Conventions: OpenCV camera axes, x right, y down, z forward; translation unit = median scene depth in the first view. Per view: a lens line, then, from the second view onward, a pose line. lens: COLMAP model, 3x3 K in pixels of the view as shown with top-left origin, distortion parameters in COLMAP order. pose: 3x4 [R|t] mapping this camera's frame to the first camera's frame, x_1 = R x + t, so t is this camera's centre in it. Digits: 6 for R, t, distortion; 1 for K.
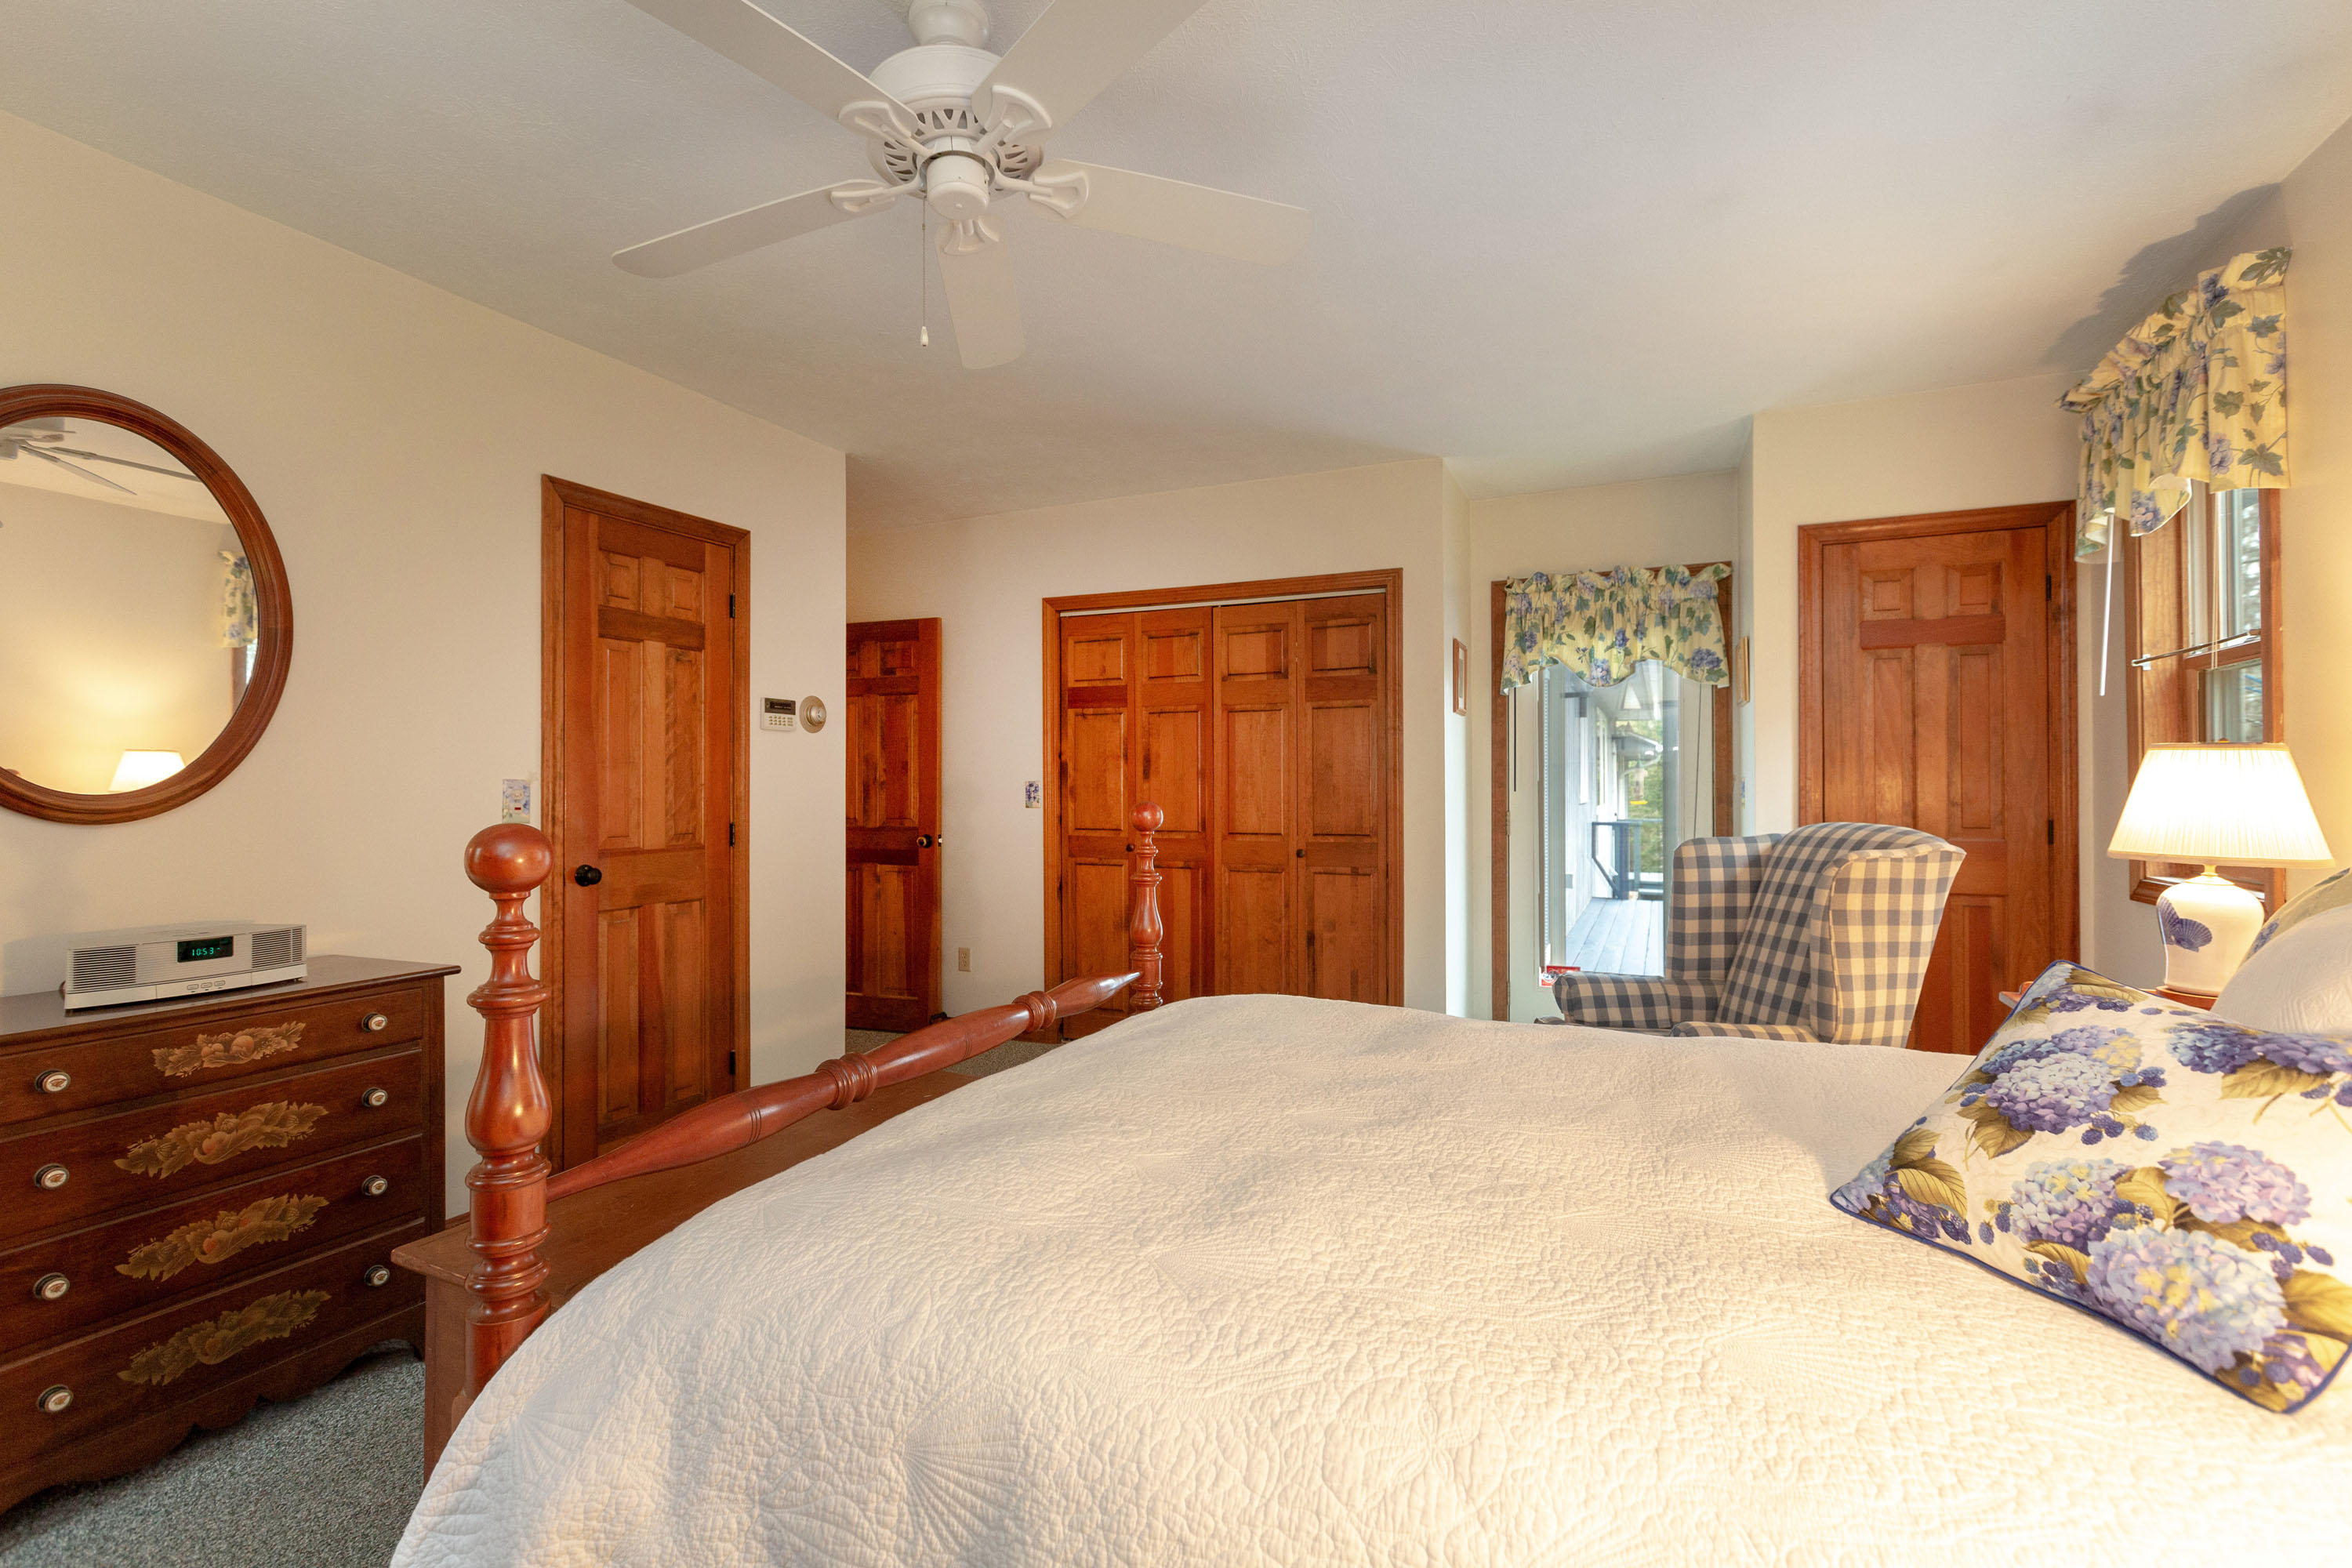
lens RADIAL K [[1068.6, 0, 1171.7], [0, 1068.6, 779.2], [0, 0, 1]] dist [-0.000609, -0.000323]
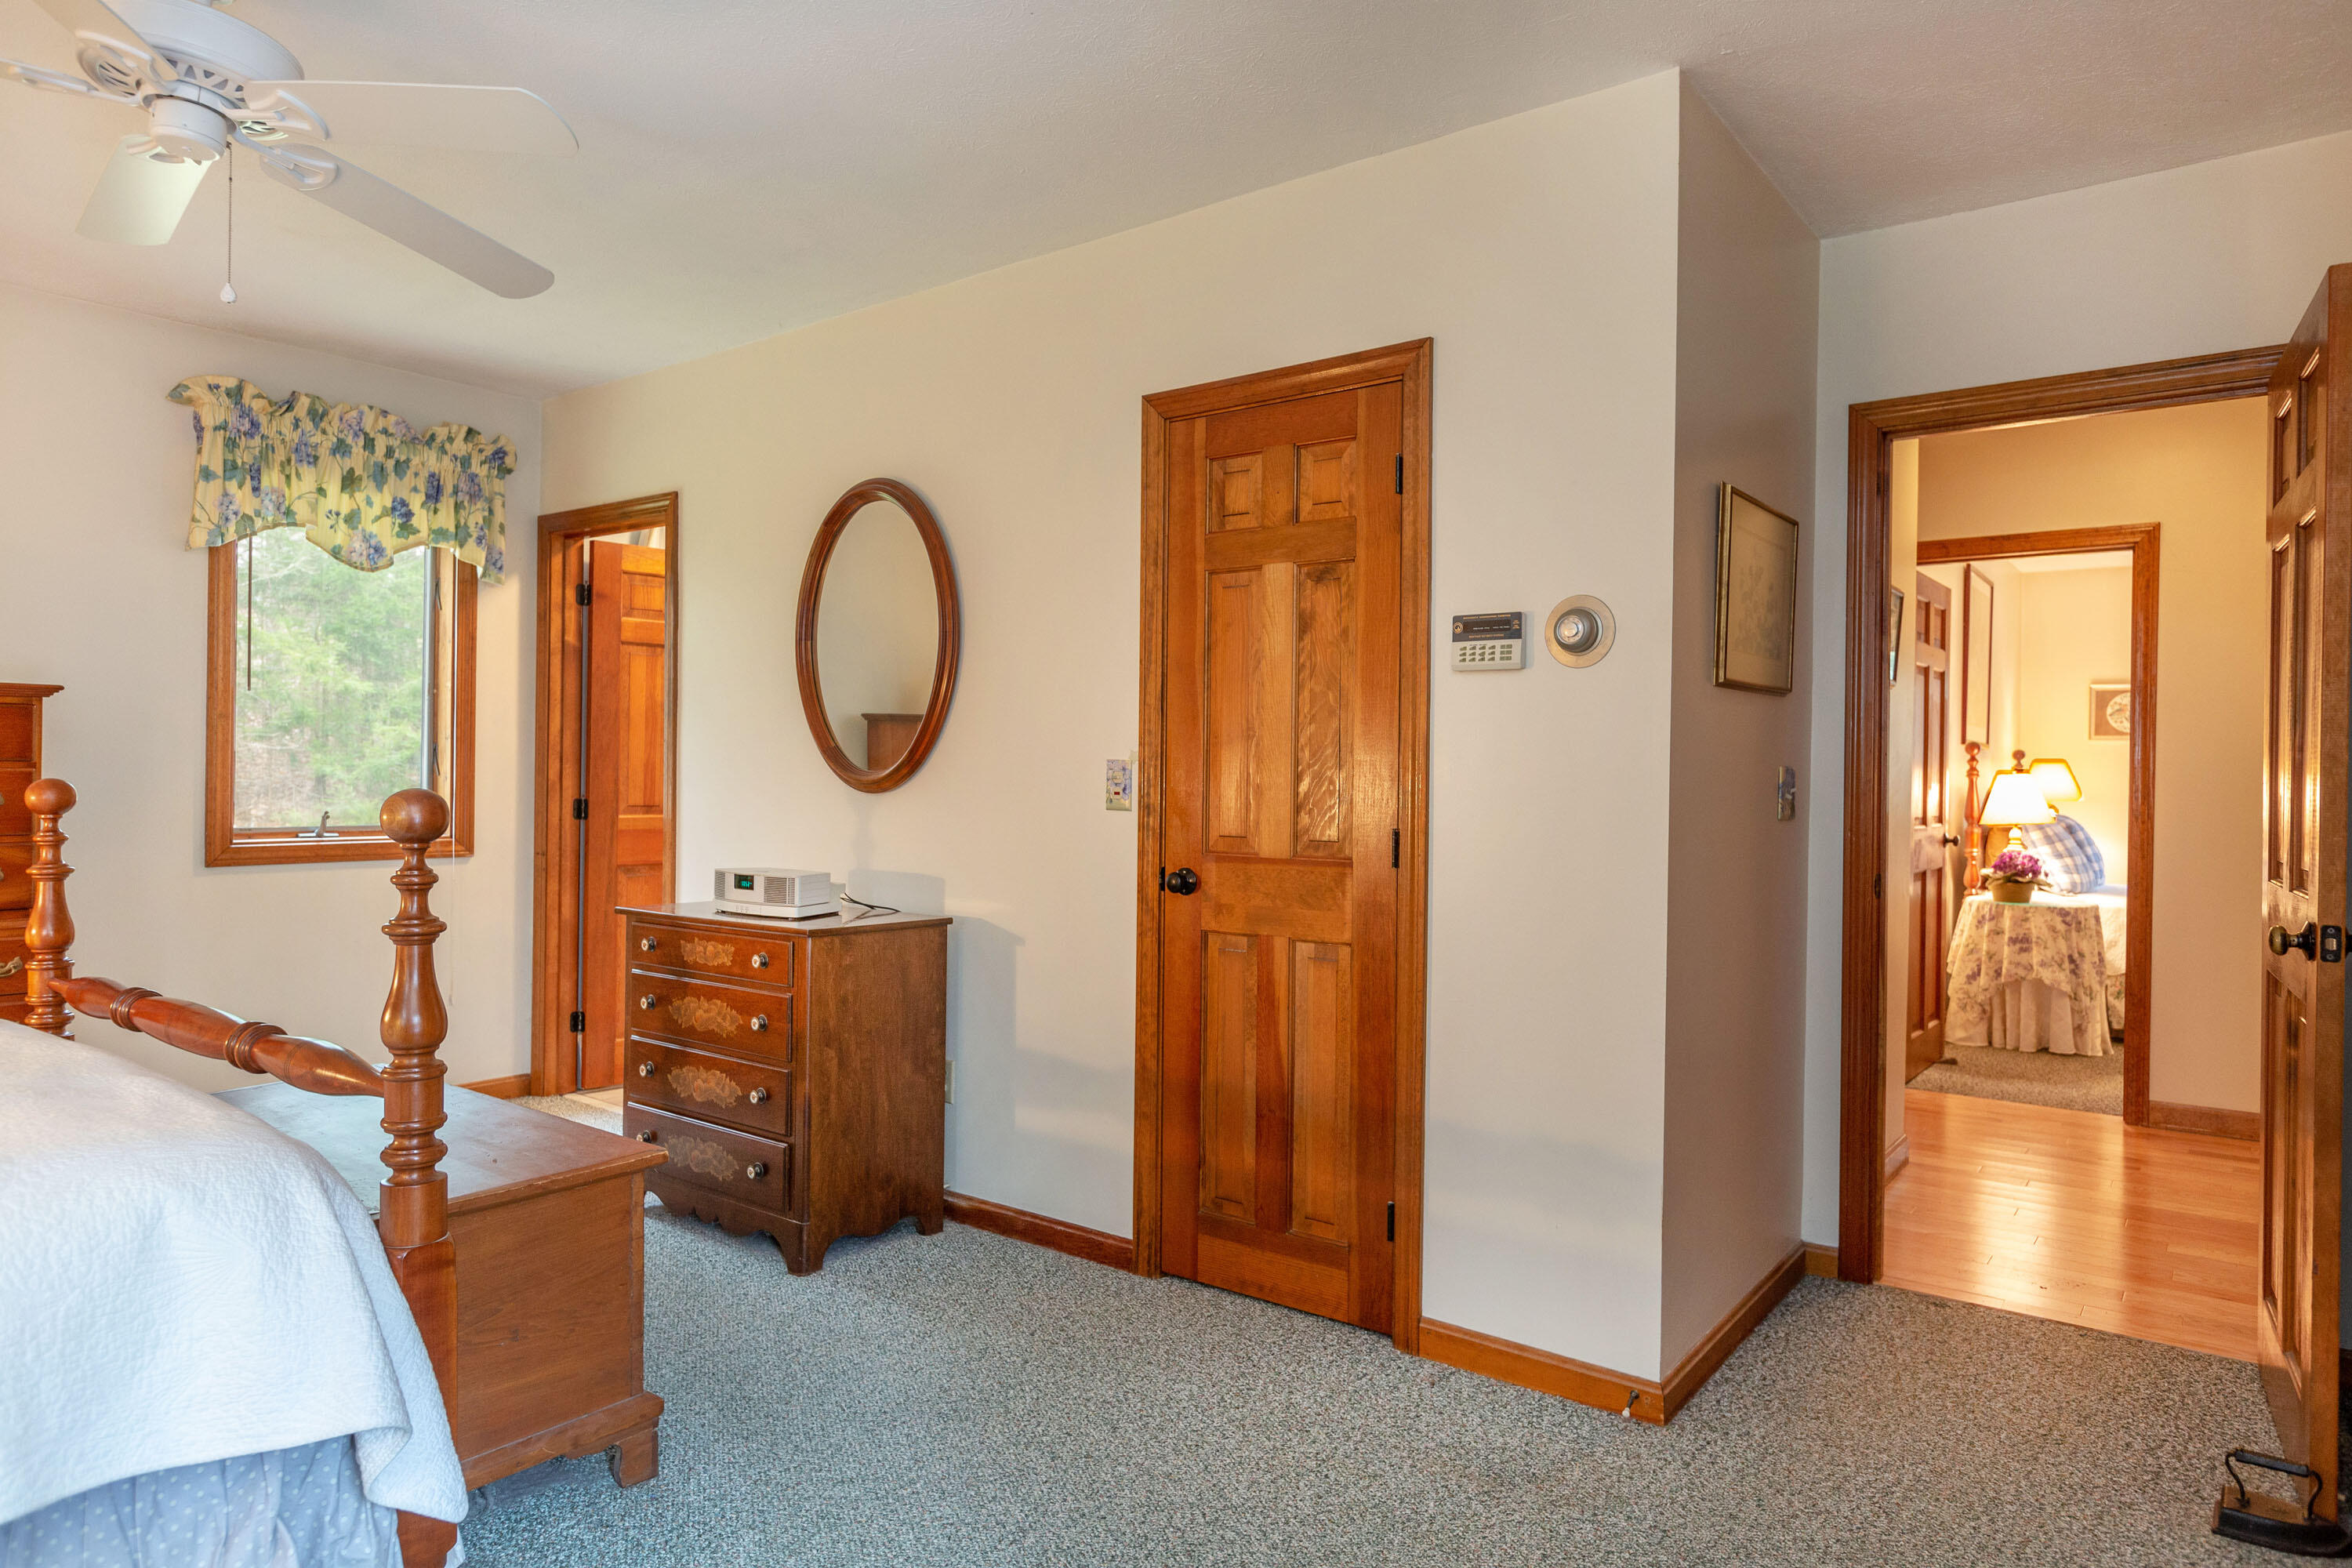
lens RADIAL K [[1410.7, 0, 1173.0], [0, 1410.7, 787.3], [0, 0, 1]] dist [0.008047, 0.000597]
pose [[-0.225191, 0.005898, -0.974297, 0.463264], [-0.005689, 0.999957, 0.007368, 0.012892], [0.974298, 0.007201, -0.225148, 1.213573]]
